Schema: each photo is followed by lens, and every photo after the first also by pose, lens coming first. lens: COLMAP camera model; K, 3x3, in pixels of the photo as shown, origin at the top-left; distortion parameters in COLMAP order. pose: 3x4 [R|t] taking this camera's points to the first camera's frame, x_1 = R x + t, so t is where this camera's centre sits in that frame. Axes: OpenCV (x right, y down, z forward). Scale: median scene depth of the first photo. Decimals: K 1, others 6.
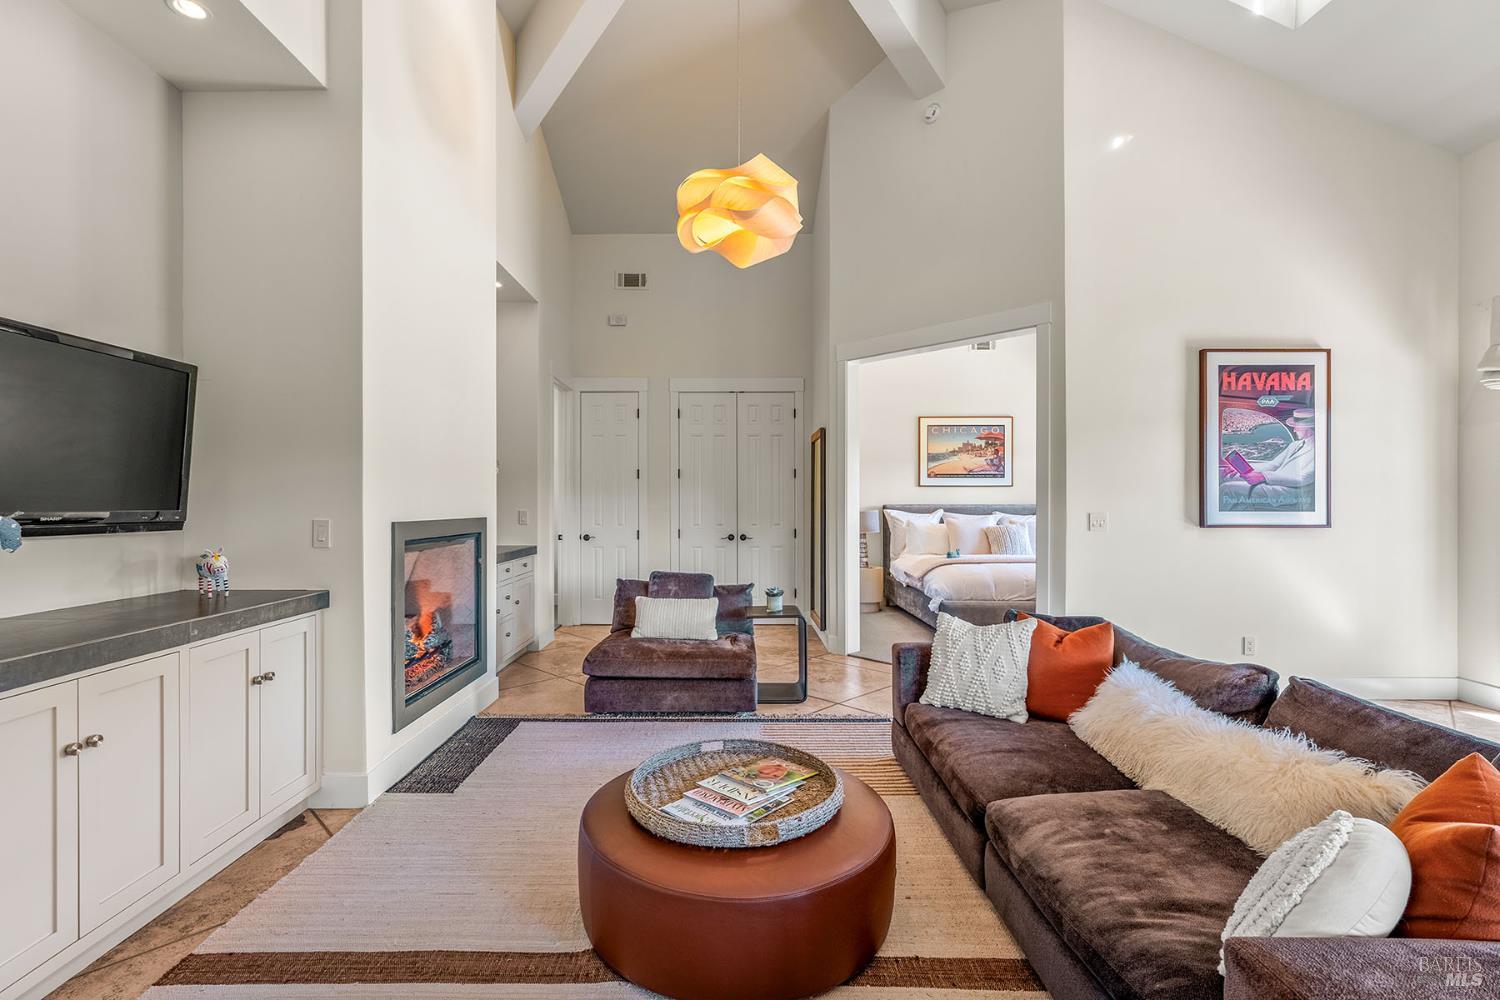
lens RADIAL K [[672.0, 0, 723.1], [0, 672.0, 503.8], [0, 0, 1]] dist [-0.004759, -0.000920]
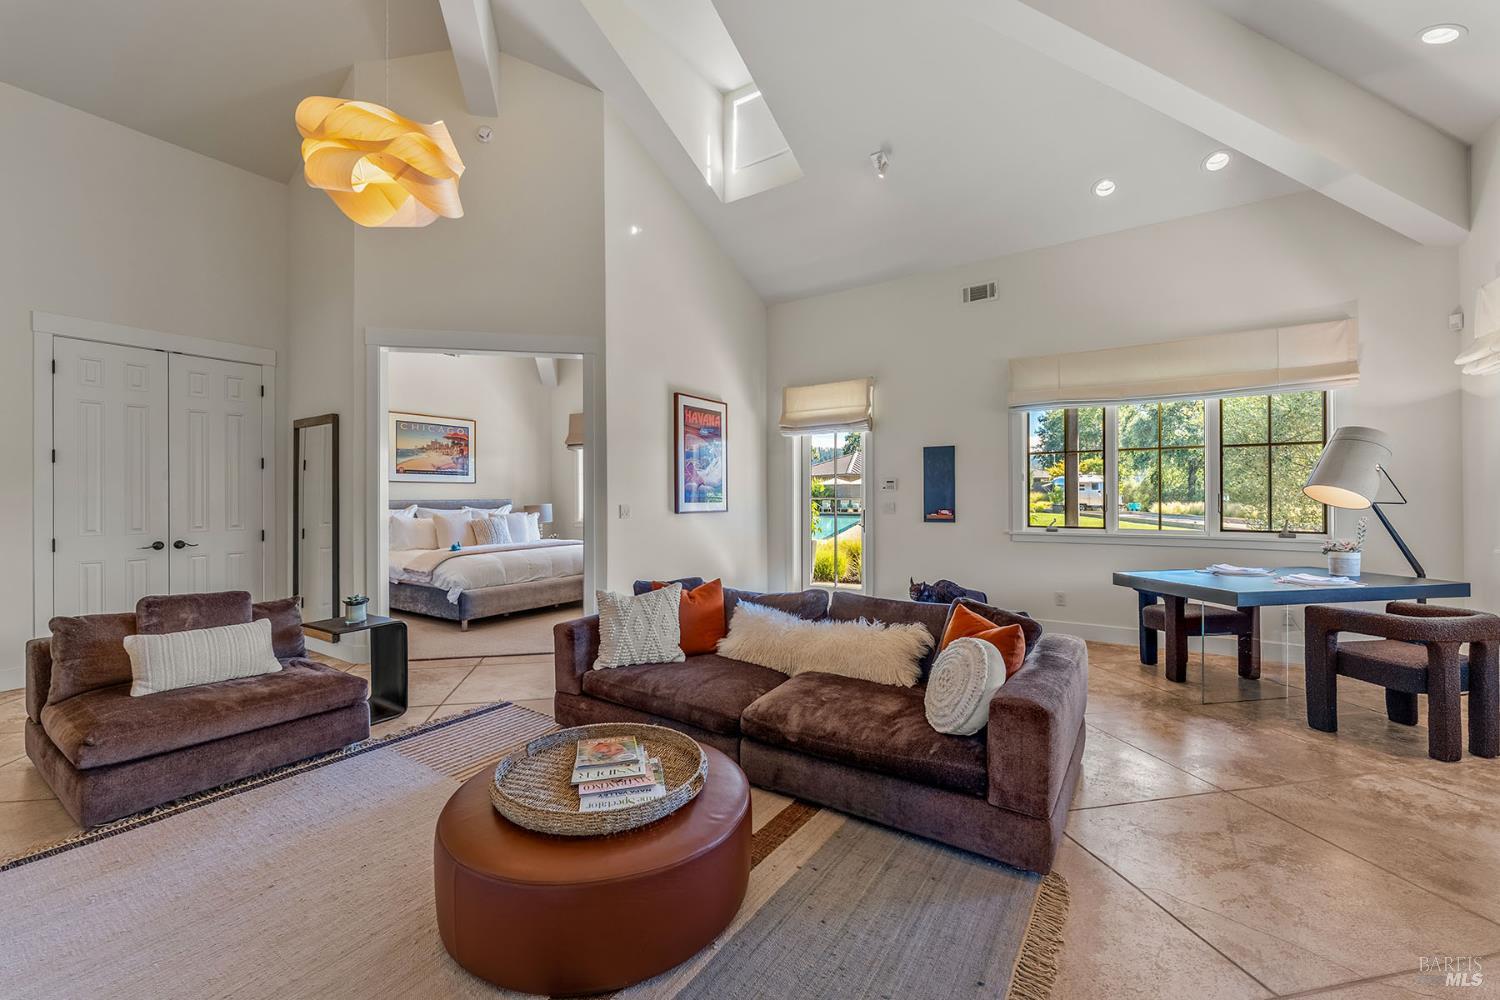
lens RADIAL K [[608.9, 0, 742.6], [0, 608.9, 494.4], [0, 0, 1]] dist [-0.000425, 0.000135]
pose [[0.548633, 0.001616, 0.836062, -0.304949], [0.005613, 0.999968, -0.005616, 0.000995], [-0.836045, 0.007774, 0.548606, 0.142038]]
